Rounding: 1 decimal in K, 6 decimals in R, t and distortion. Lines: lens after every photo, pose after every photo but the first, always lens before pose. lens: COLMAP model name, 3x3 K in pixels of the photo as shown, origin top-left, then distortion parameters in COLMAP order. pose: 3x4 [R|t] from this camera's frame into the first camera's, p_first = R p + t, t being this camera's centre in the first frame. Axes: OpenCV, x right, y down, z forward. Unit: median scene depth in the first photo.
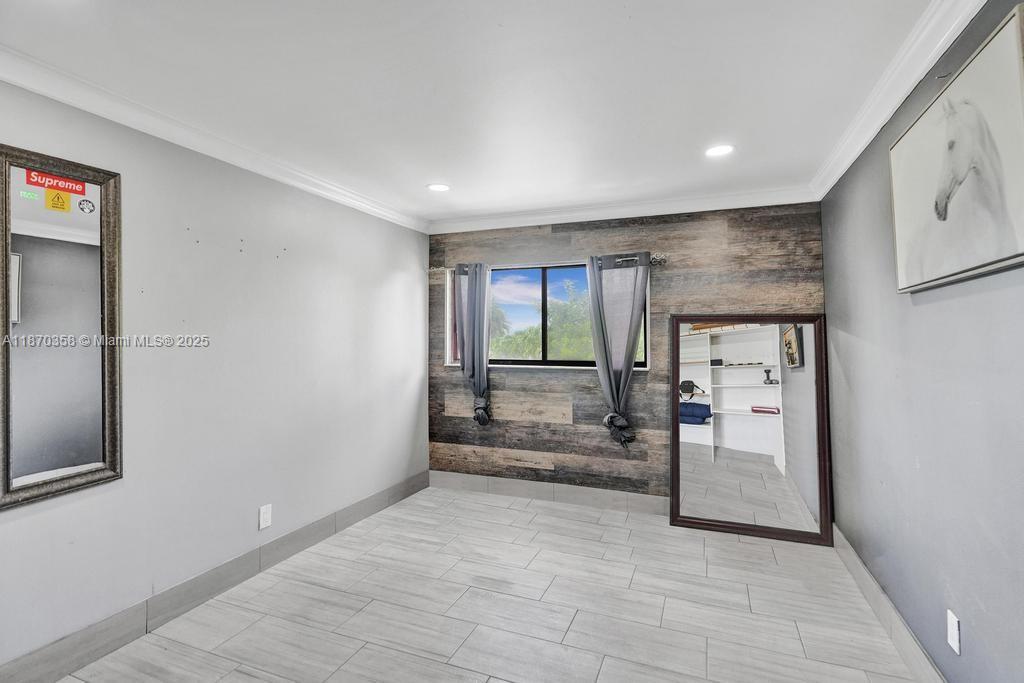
lens RADIAL K [[482.7, 0, 518.9], [0, 482.7, 325.6], [0, 0, 1]] dist [-0.002546, 0.000559]
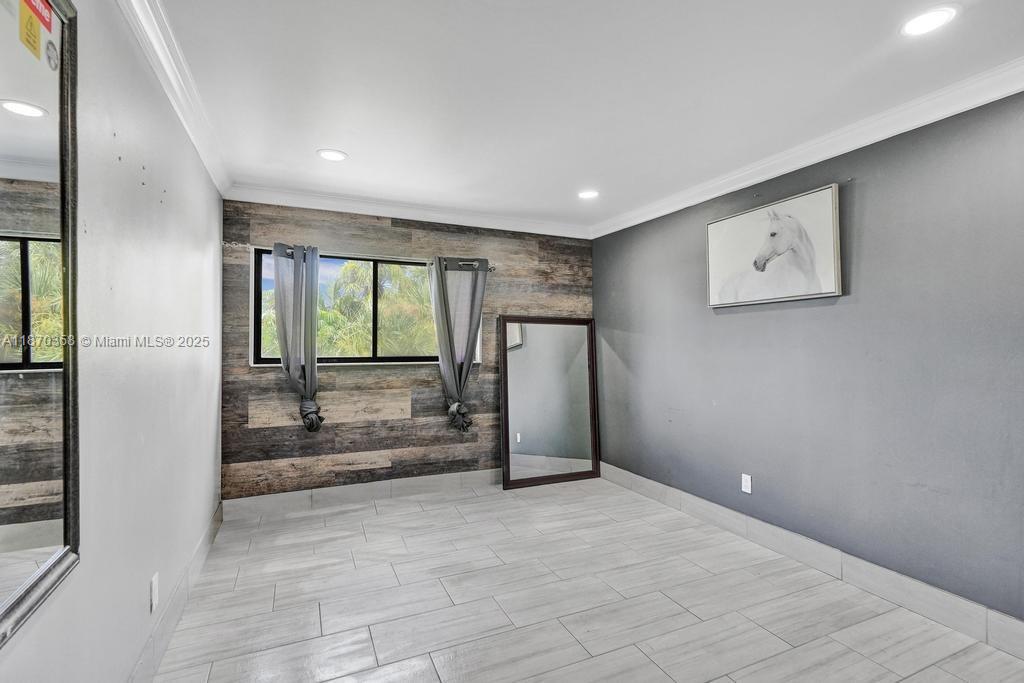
lens RADIAL K [[482.7, 0, 511.9], [0, 482.7, 342.2], [0, 0, 1]] dist [-0.002546, 0.000559]
pose [[0.698951, 0.001817, 0.715168, -0.492910], [-0.020860, 0.999623, 0.017847, 0.021685], [-0.714866, -0.027393, 0.698725, 0.143399]]
